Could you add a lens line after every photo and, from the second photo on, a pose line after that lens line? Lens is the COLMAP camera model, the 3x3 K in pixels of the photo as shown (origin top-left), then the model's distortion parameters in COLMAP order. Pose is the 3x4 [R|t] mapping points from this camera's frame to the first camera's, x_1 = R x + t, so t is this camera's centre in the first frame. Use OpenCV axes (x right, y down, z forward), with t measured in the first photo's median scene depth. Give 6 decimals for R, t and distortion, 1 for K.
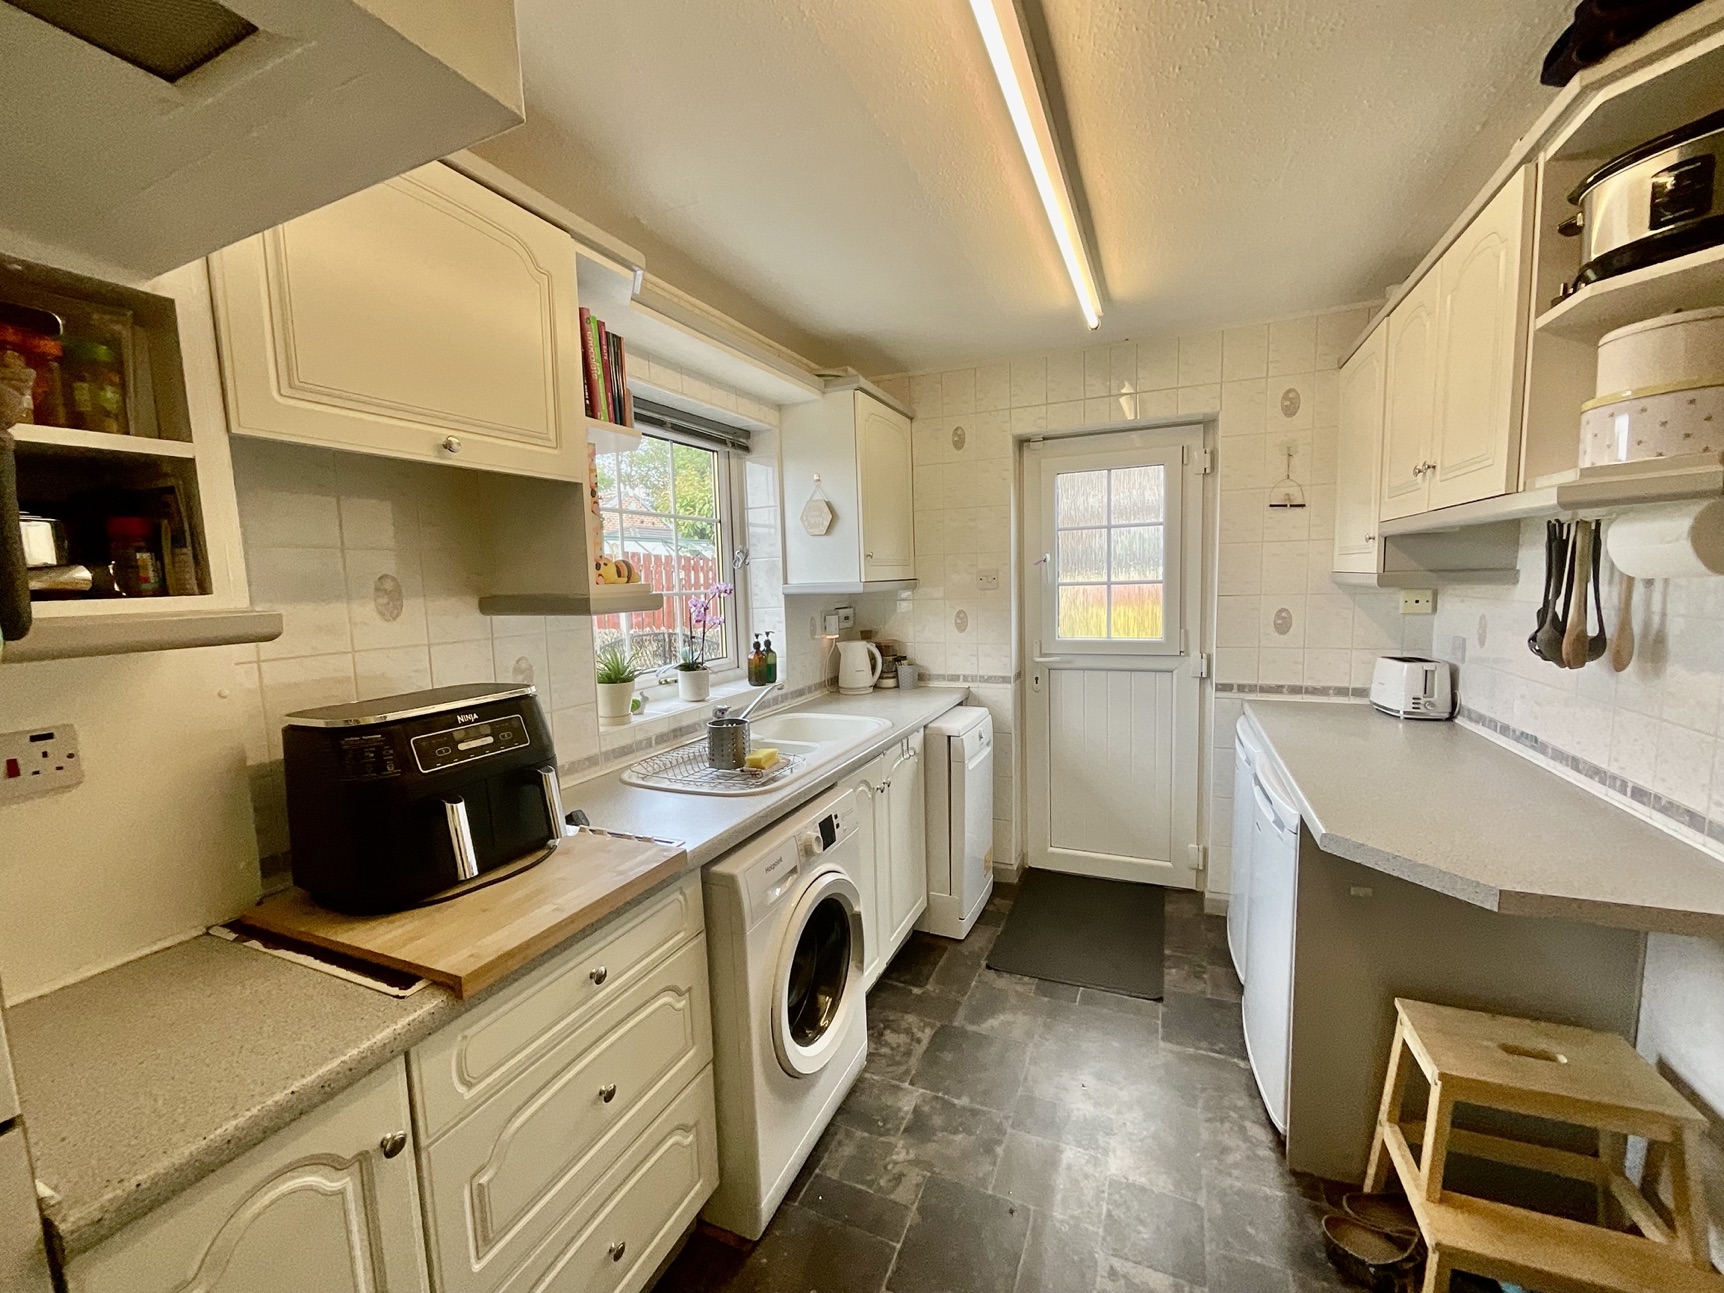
lens RADIAL K [[698.4, 0, 866.4], [0, 698.4, 646.4], [0, 0, 1]] dist [-0.001978, -0.000127]
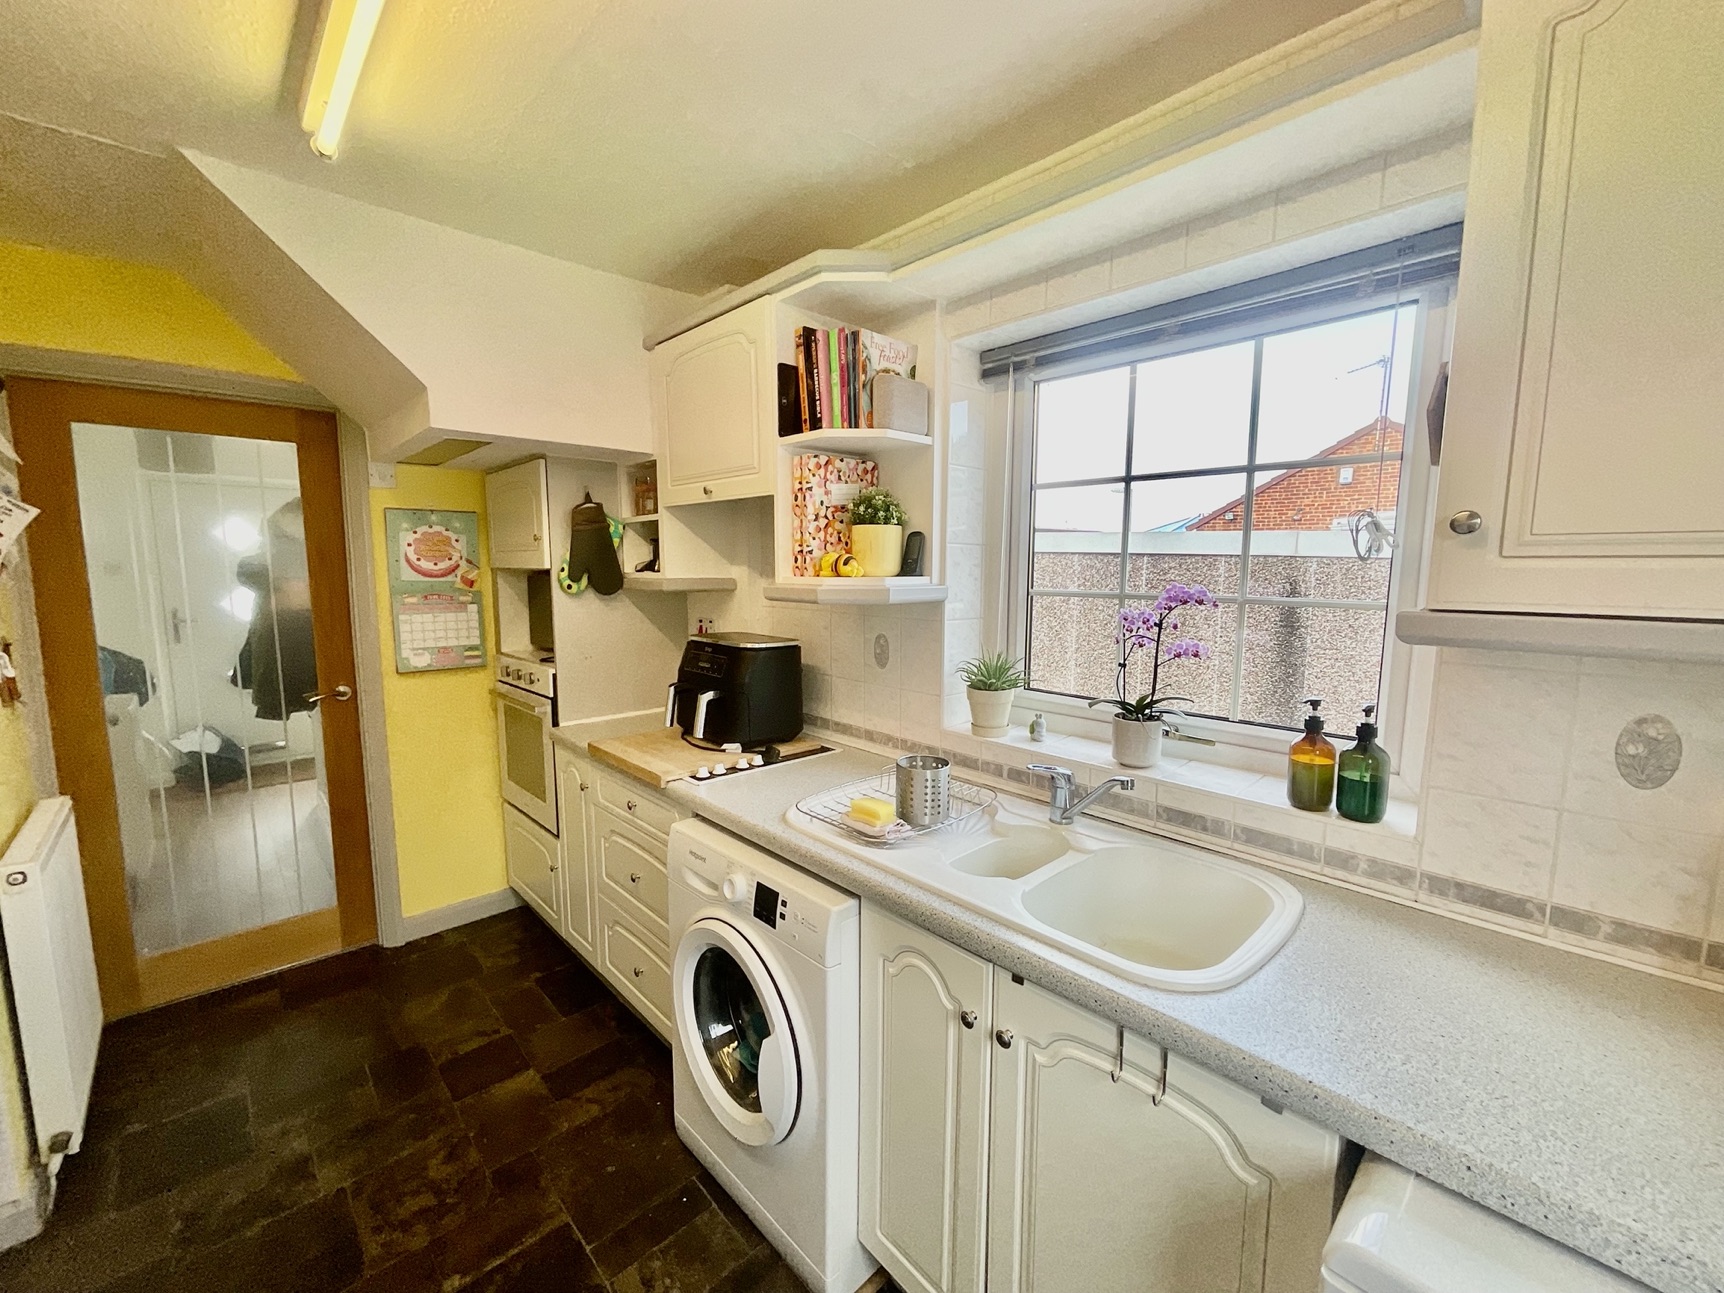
lens RADIAL K [[696.0, 0, 862.9], [0, 696.0, 648.2], [0, 0, 1]] dist [-0.002144, -0.000130]
pose [[-0.381094, 0.138101, -0.914164, 0.376432], [-0.086737, 0.979079, 0.184066, -0.110297], [0.920459, 0.149438, -0.361143, 0.873385]]
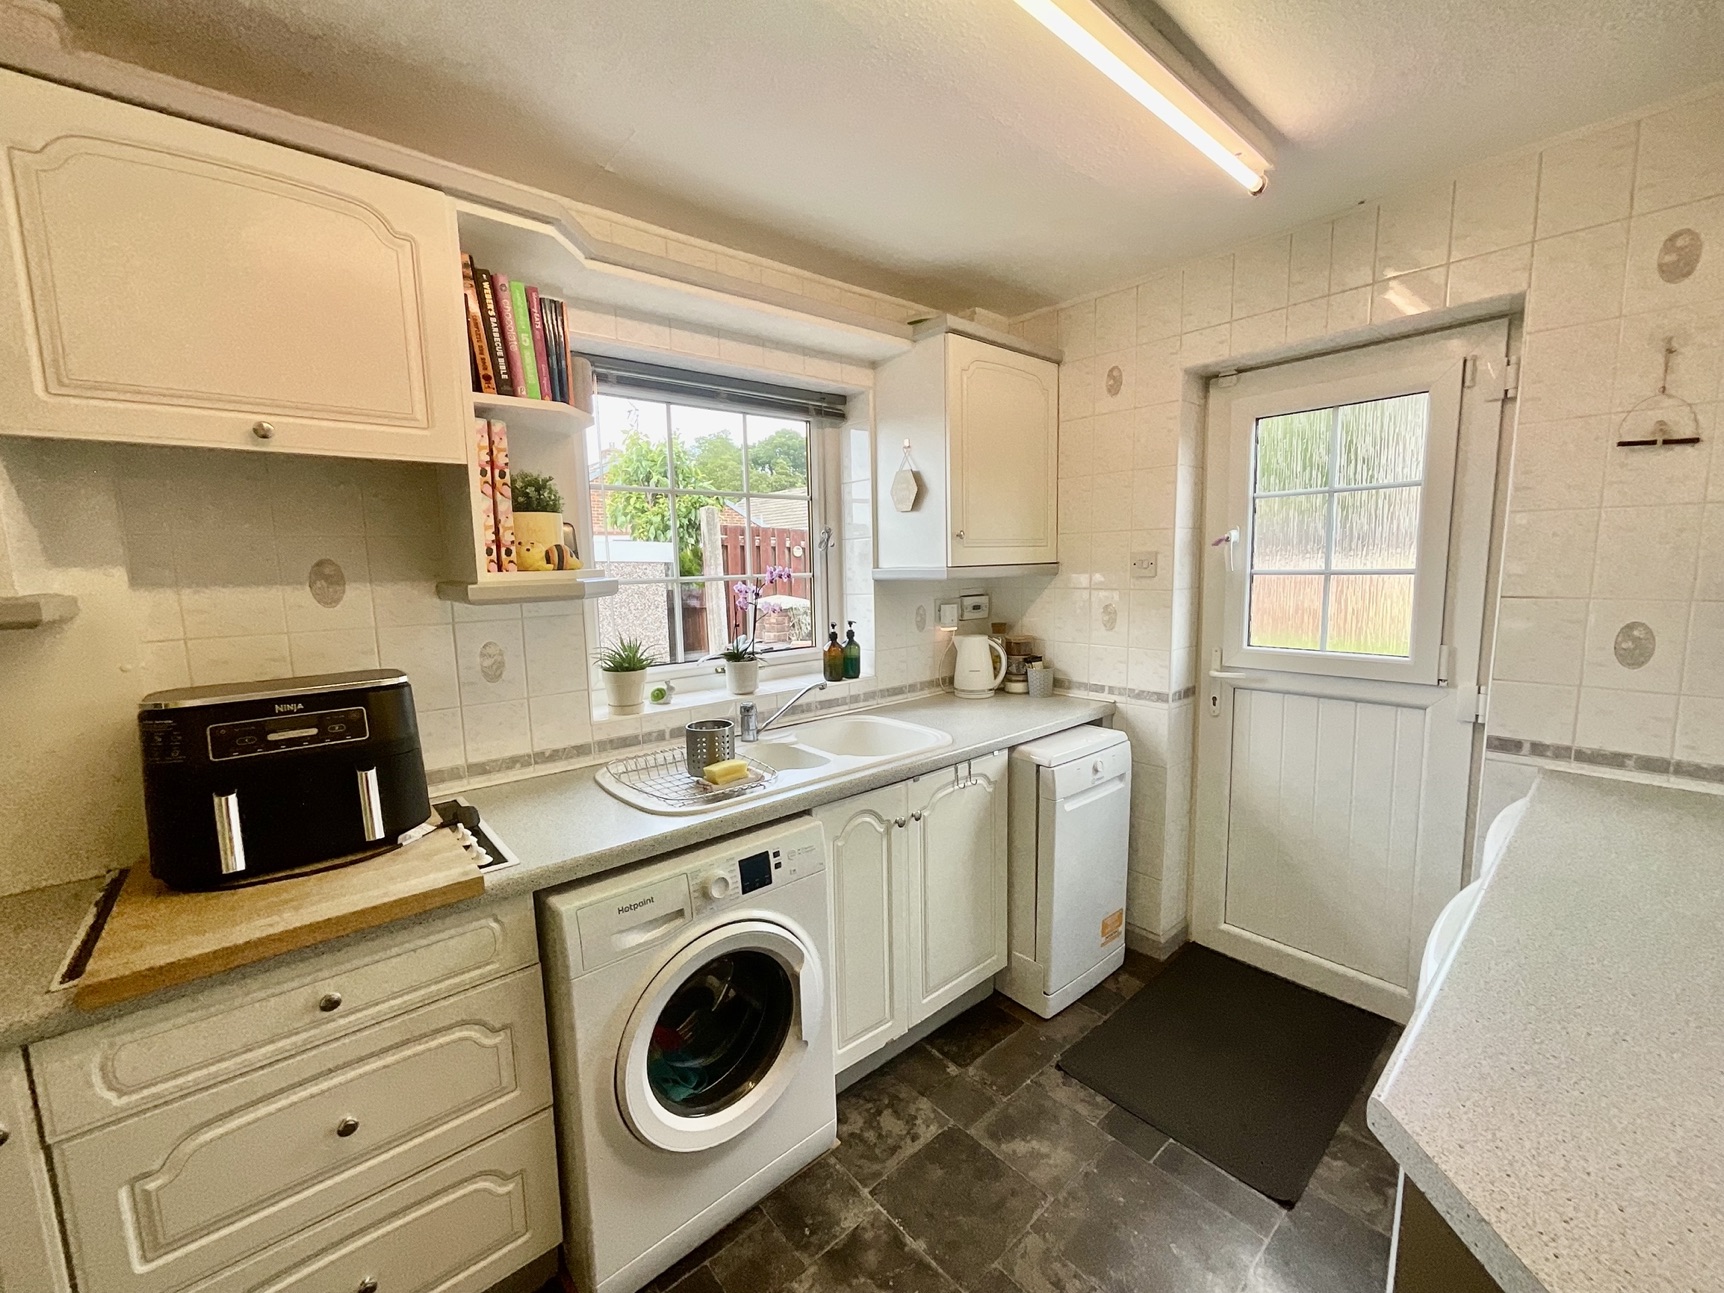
lens RADIAL K [[696.0, 0, 862.9], [0, 696.0, 648.2], [0, 0, 1]] dist [-0.002144, -0.000130]
pose [[0.902966, 0.062639, -0.425121, 0.258601], [-0.046817, 0.997770, 0.047574, -0.030099], [0.427153, -0.023055, 0.903885, 0.202078]]
